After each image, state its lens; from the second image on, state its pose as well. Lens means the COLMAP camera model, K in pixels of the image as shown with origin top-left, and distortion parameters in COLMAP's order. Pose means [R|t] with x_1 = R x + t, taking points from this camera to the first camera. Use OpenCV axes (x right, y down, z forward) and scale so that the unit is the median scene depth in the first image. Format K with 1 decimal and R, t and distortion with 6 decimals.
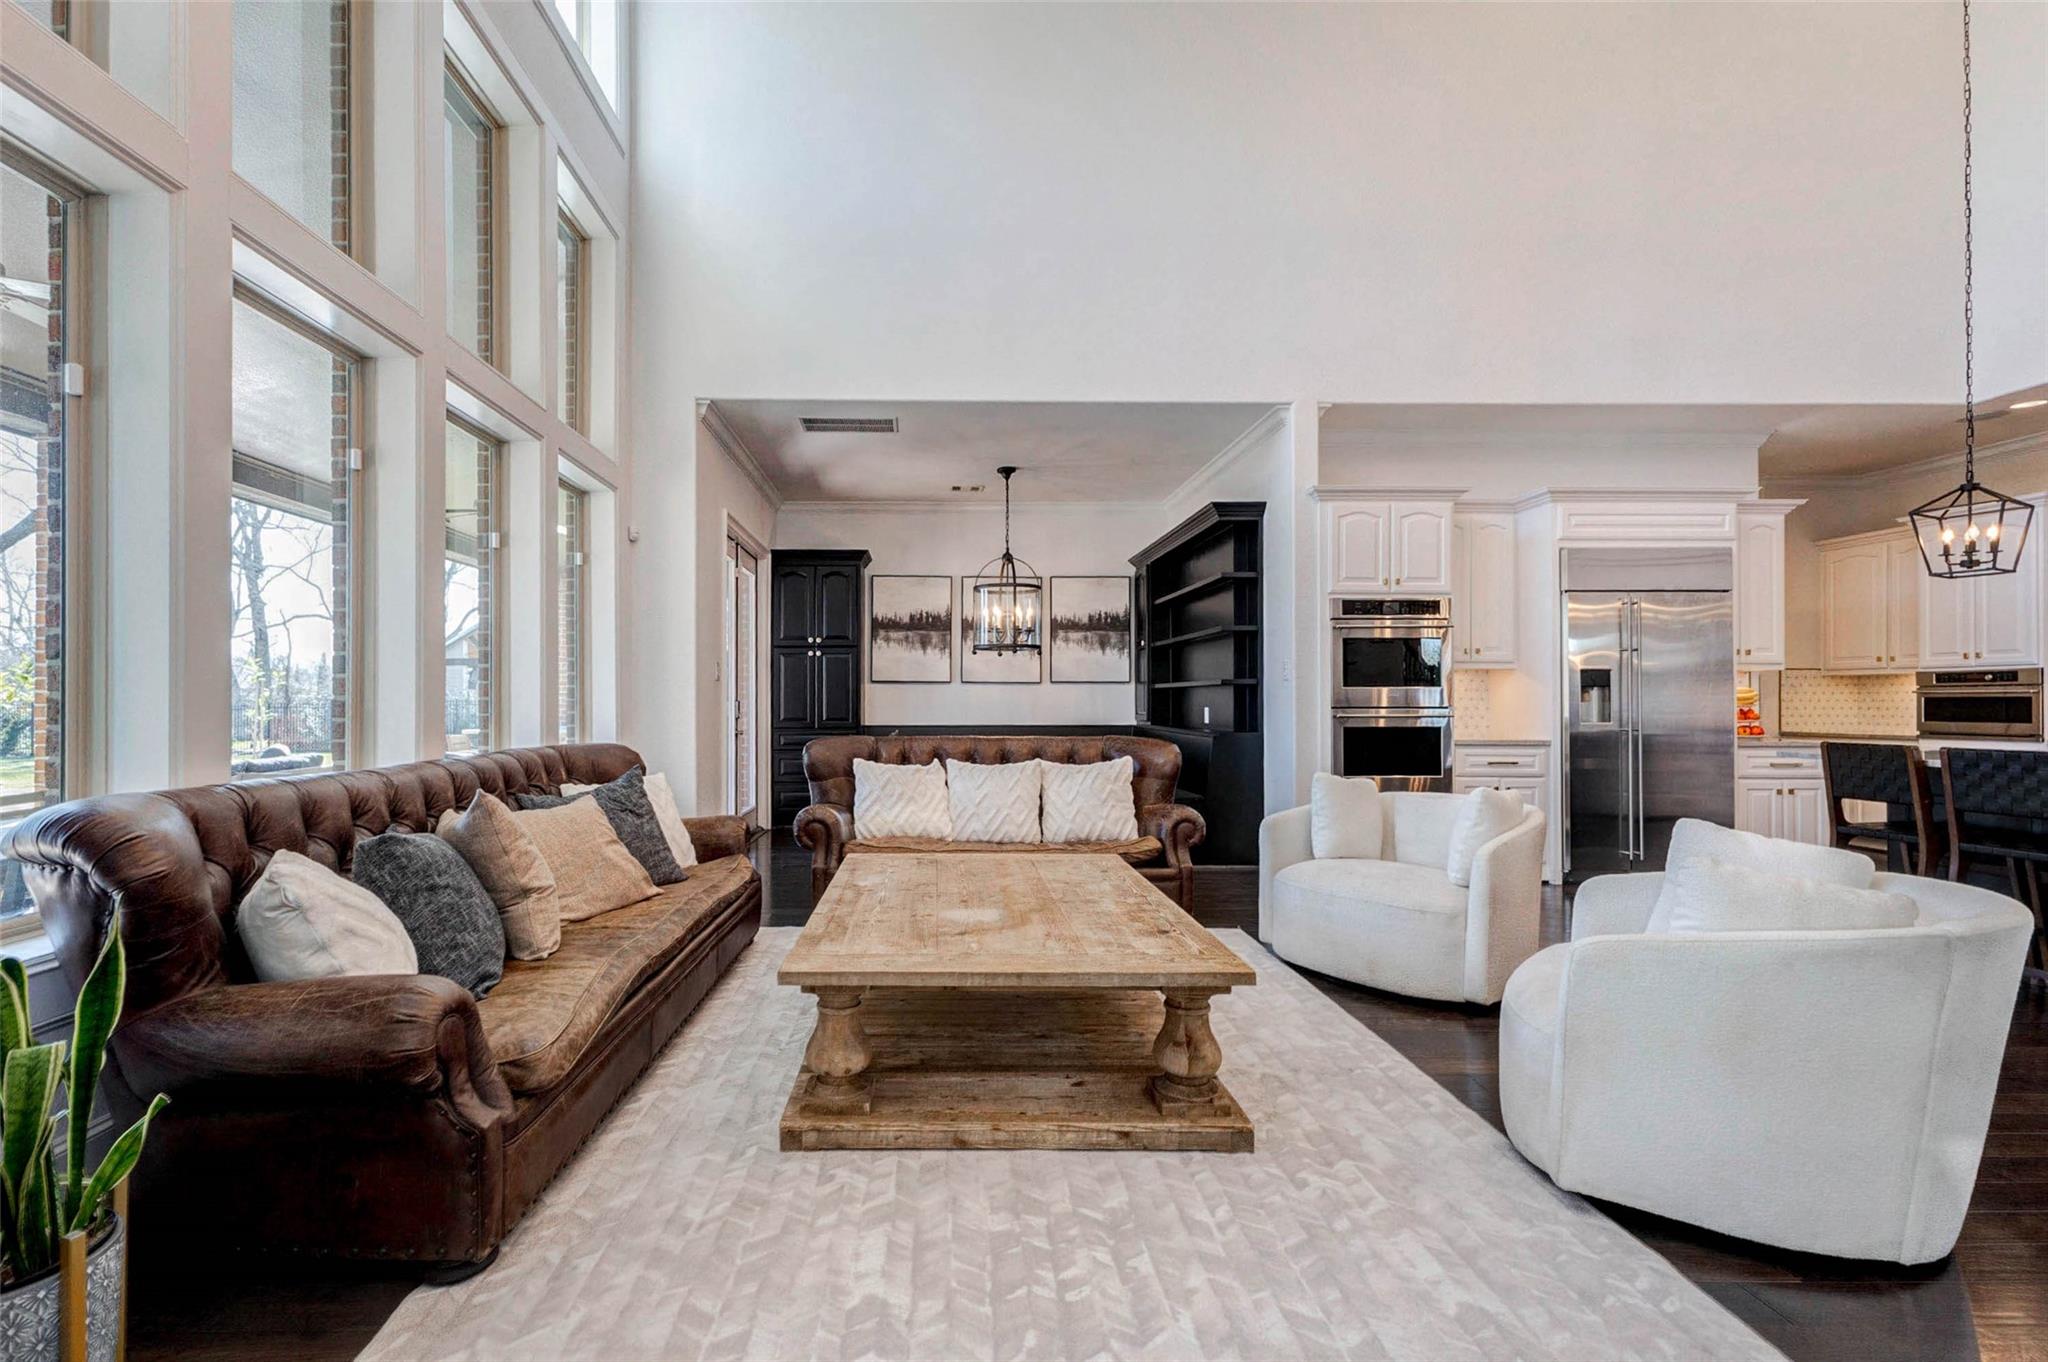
lens RADIAL K [[931.1, 0, 1011.6], [0, 931.1, 697.1], [0, 0, 1]] dist [-0.001015, 0.010511]
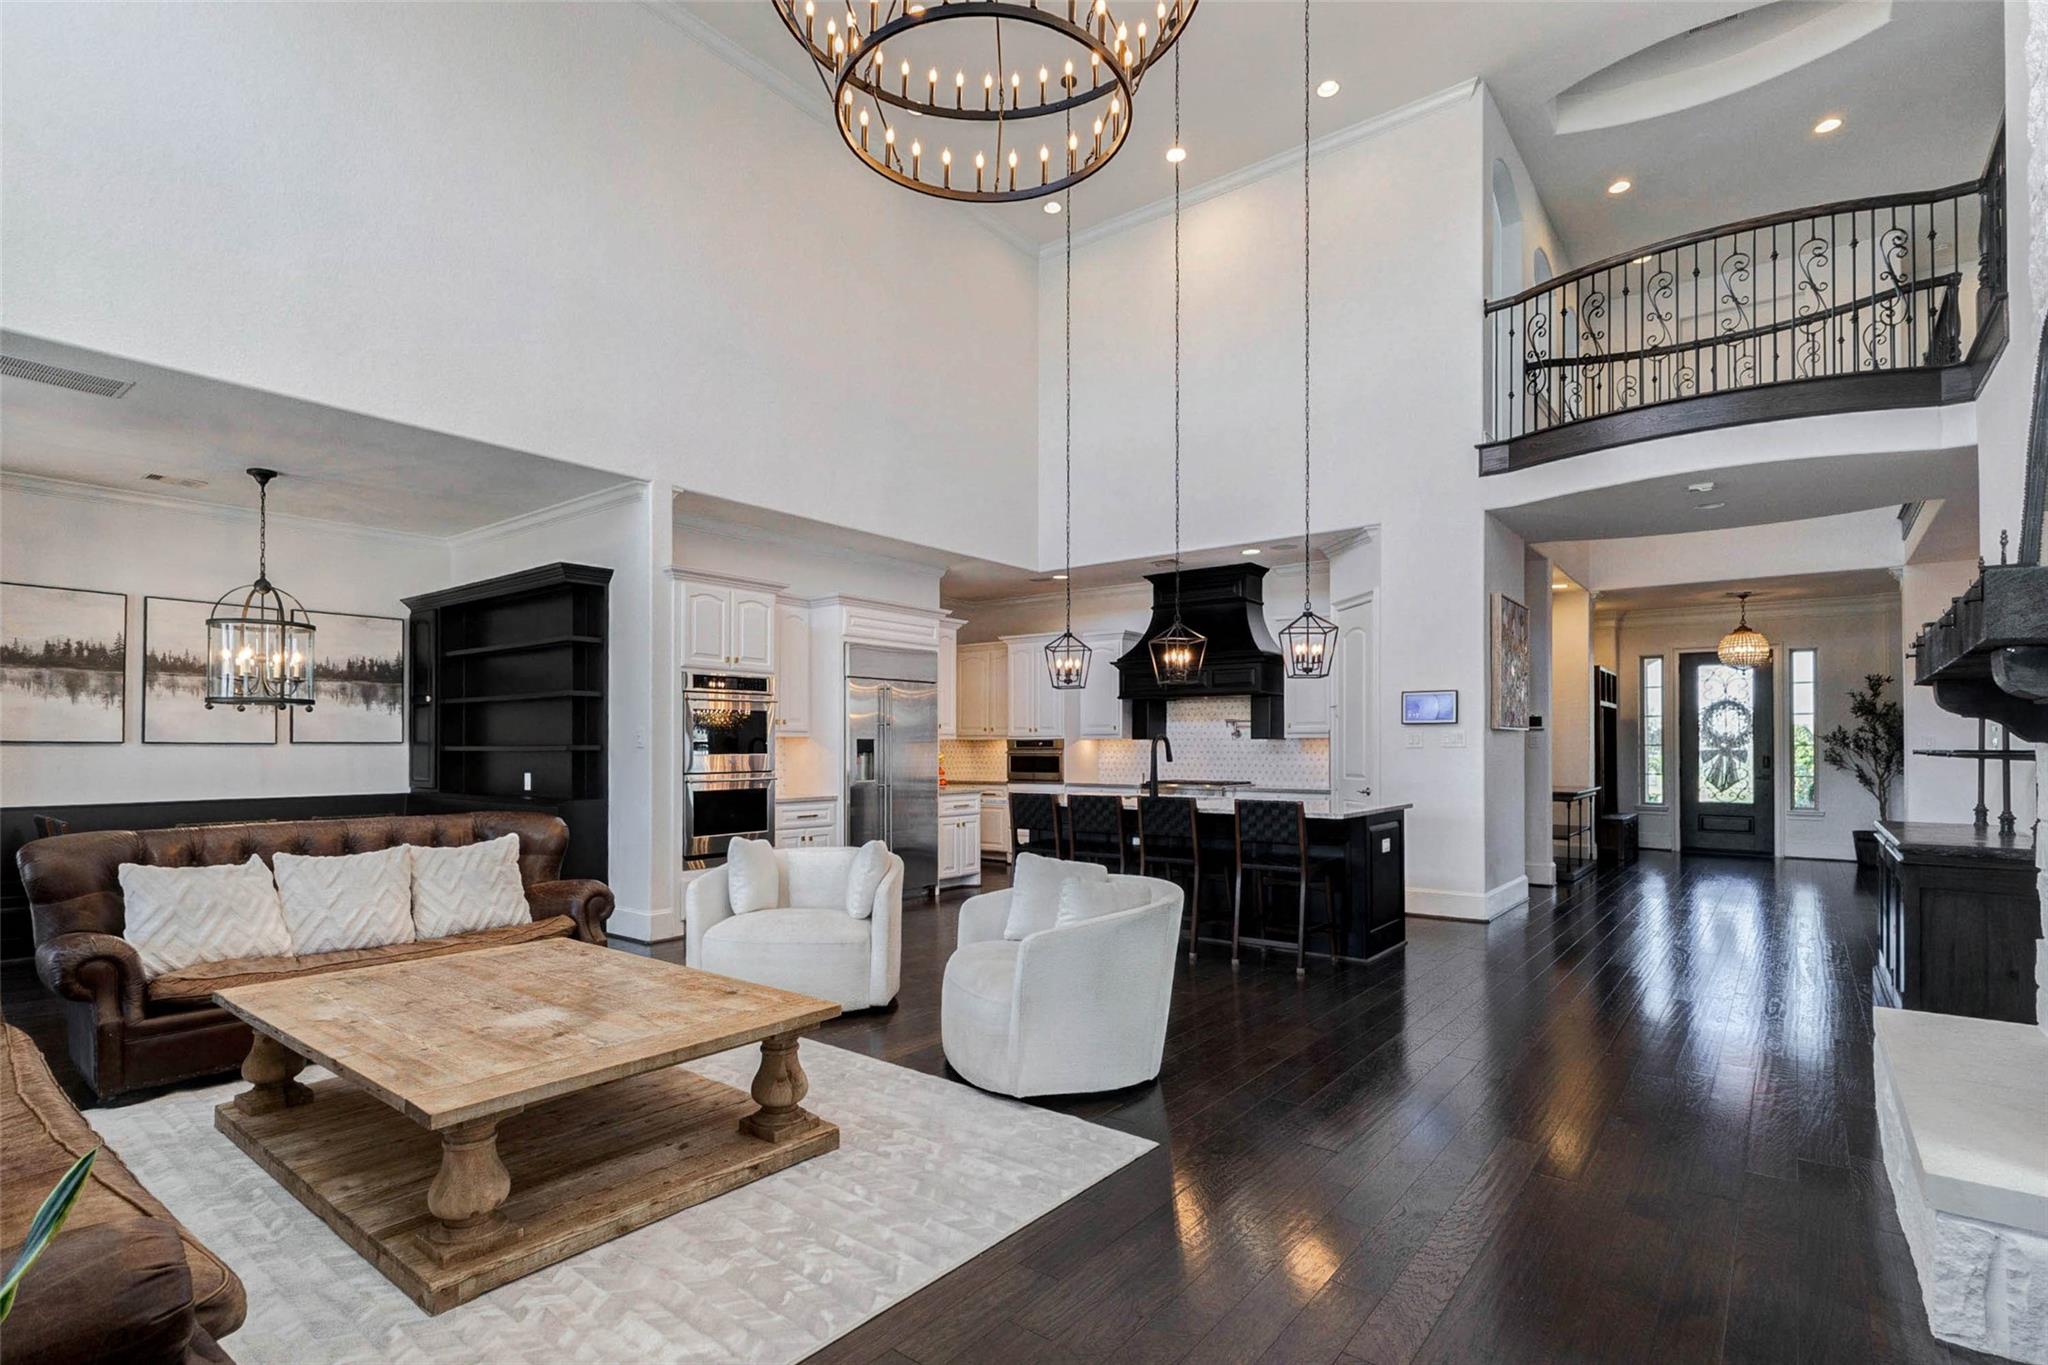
lens RADIAL K [[976.5, 0, 1027.5], [0, 976.5, 737.7], [0, 0, 1]] dist [0.015712, -0.000042]
pose [[0.627136, 0.006798, 0.778880, -0.295948], [-0.007877, 0.999966, -0.002386, -0.031839], [-0.778870, -0.004639, 0.627168, -0.014466]]
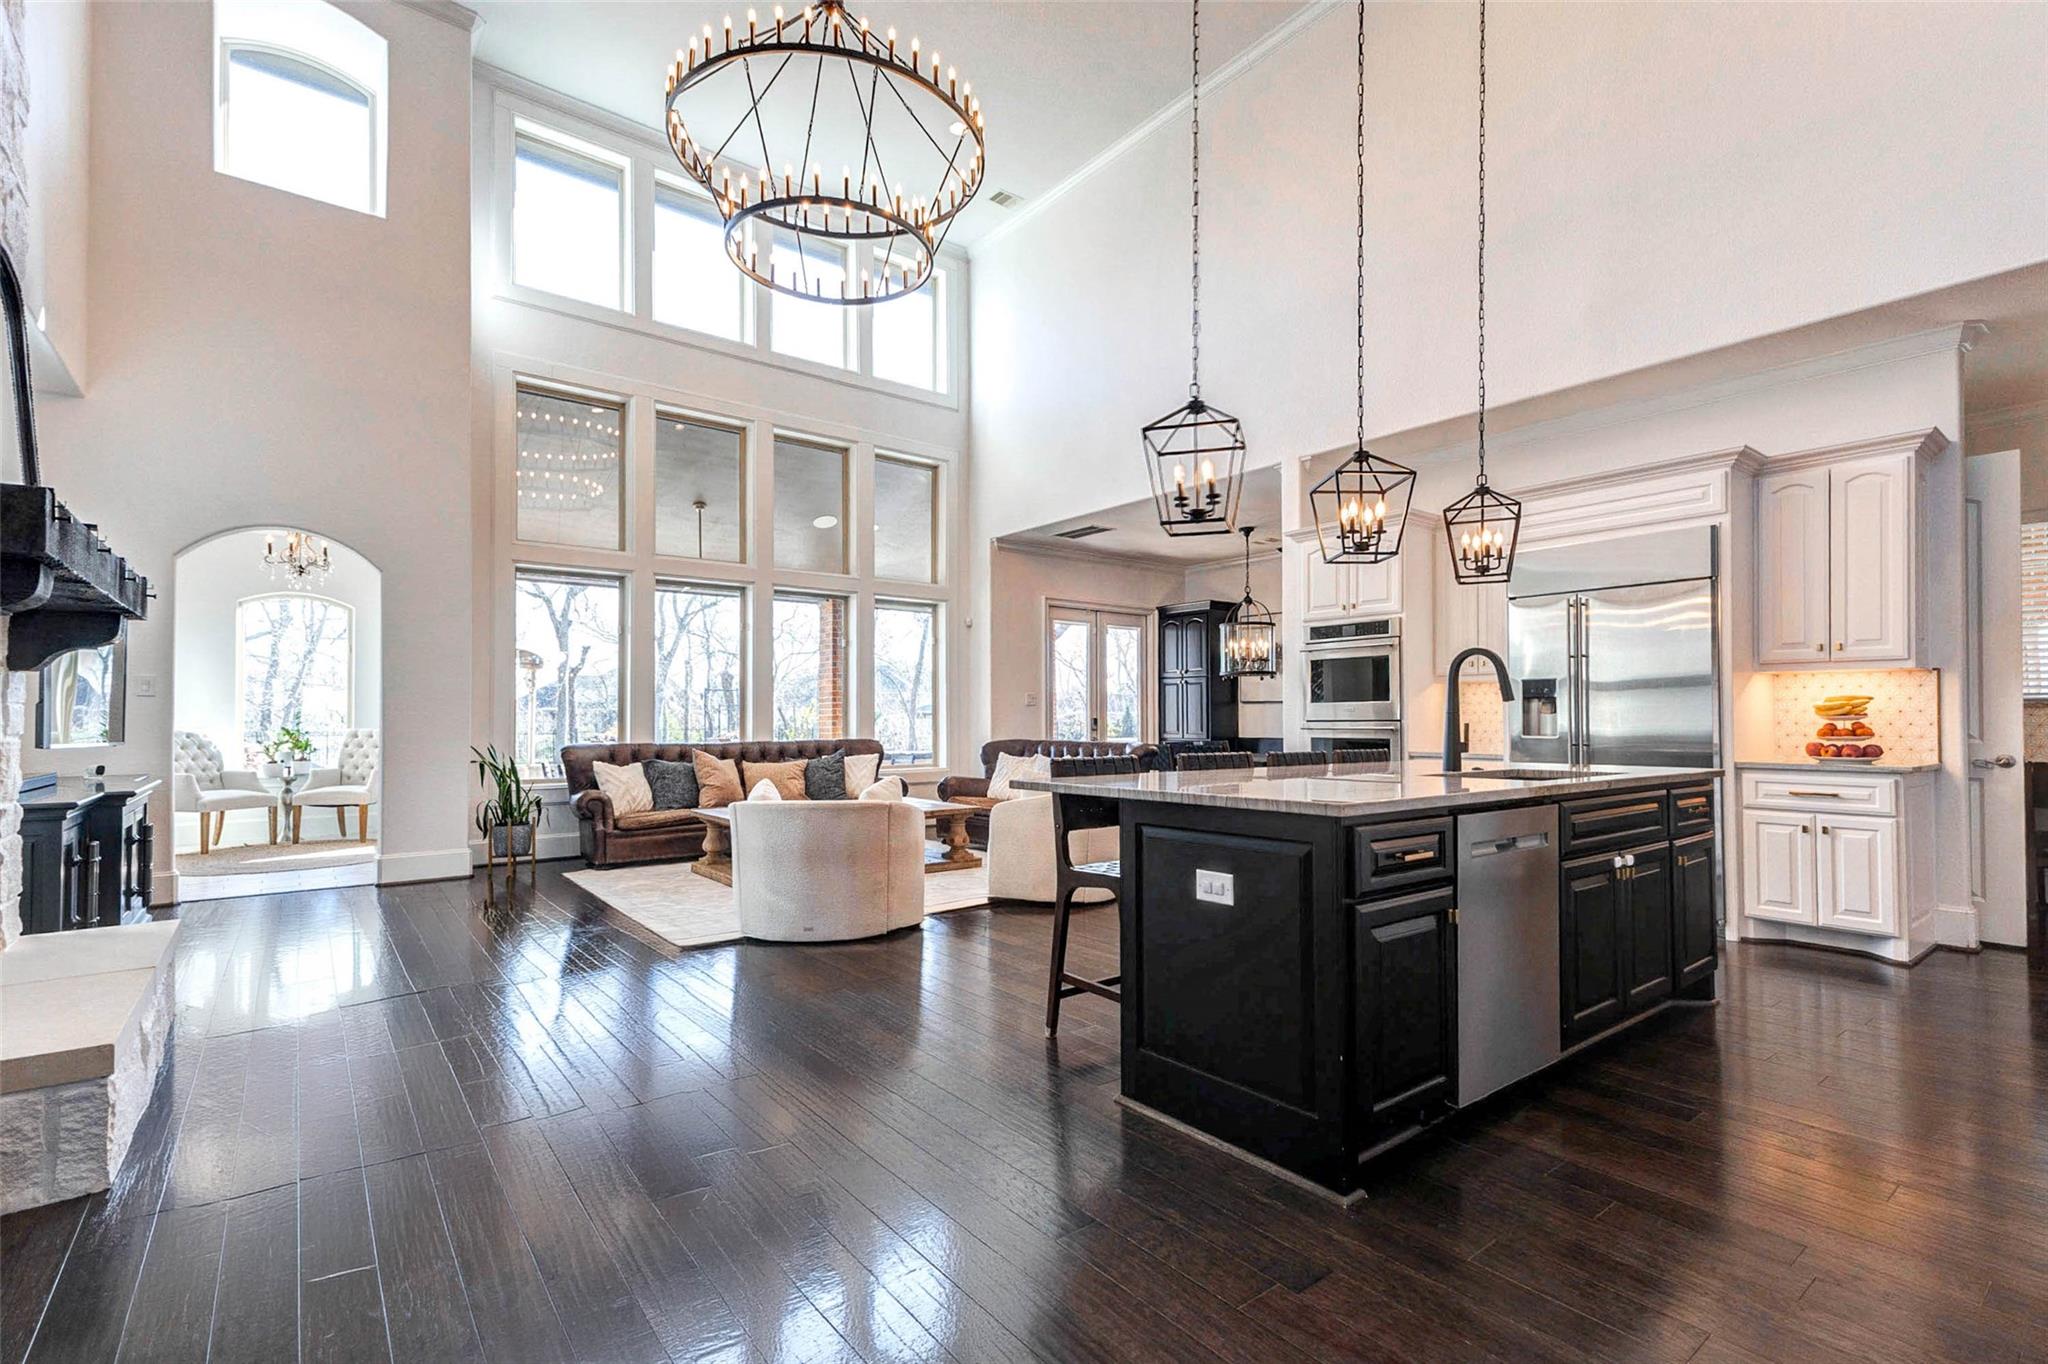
lens RADIAL K [[931.1, 0, 1011.6], [0, 931.1, 698.1], [0, 0, 1]] dist [-0.001015, 0.010511]
pose [[0.597389, -0.023439, -0.801609, 1.096299], [0.008270, 0.999700, -0.023068, 0.006495], [0.801909, 0.007152, 0.597403, 0.022860]]
